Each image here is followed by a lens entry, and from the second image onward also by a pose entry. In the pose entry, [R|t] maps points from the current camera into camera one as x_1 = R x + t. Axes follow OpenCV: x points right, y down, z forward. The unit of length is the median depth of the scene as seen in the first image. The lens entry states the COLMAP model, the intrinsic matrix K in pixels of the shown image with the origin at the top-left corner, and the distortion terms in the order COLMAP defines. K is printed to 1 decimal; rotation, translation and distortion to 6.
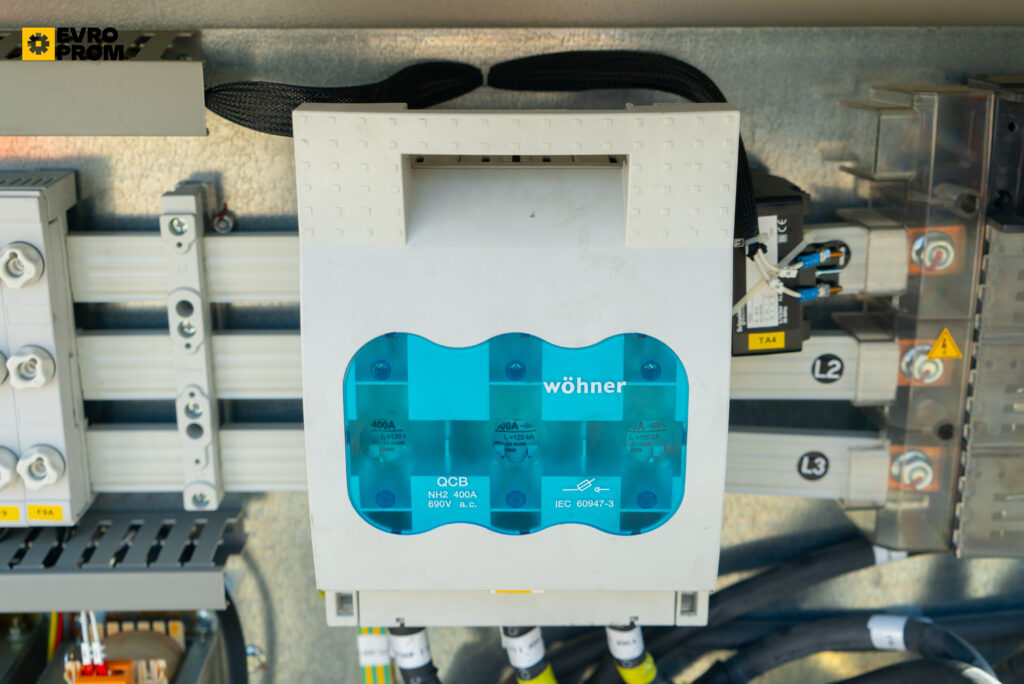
lens RADIAL K [[1283.4, 0, 512.0], [0, 1283.4, 342.0], [0, 0, 1]] dist [0.005593, -0.011414]
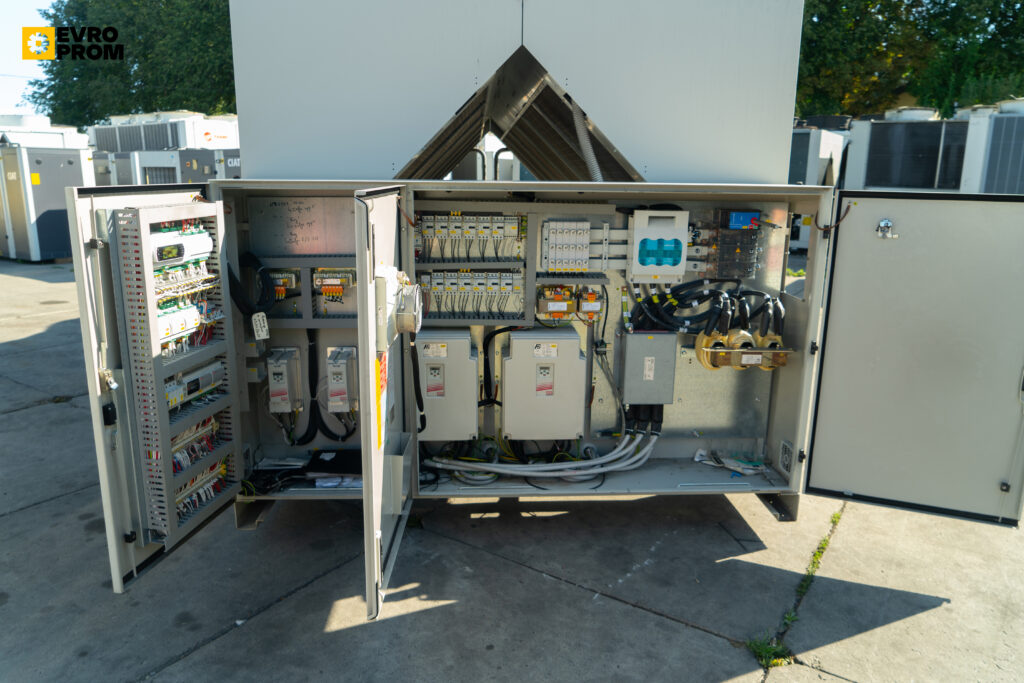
lens RADIAL K [[703.9, 0, 512.0], [0, 703.9, 341.5], [0, 0, 1]] dist [-0.022802, 0.006895]
pose [[0.999449, 0.009507, 0.031796, -1.012868], [-0.008006, 0.998862, -0.047013, 0.810636], [-0.032207, 0.046732, 0.998388, -3.174270]]
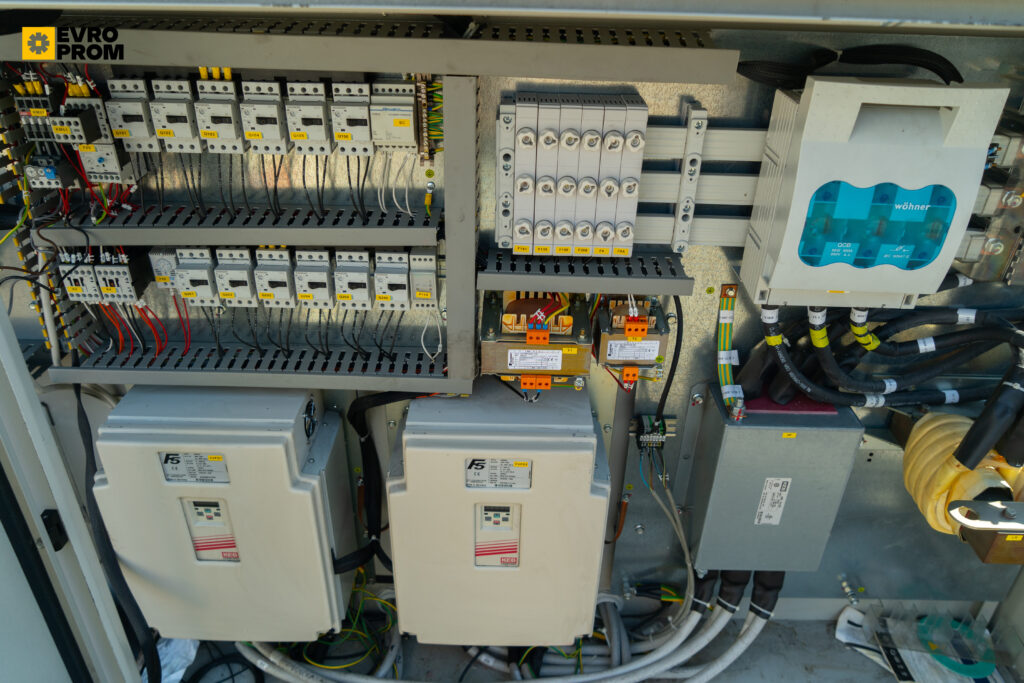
lens RADIAL K [[703.9, 0, 512.0], [0, 703.9, 341.5], [0, 0, 1]] dist [-0.022802, 0.006895]
pose [[0.999353, 0.034370, -0.010575, -0.630944], [-0.030644, 0.967841, 0.249687, -0.022909], [0.018816, -0.249202, 0.968269, -0.307858]]
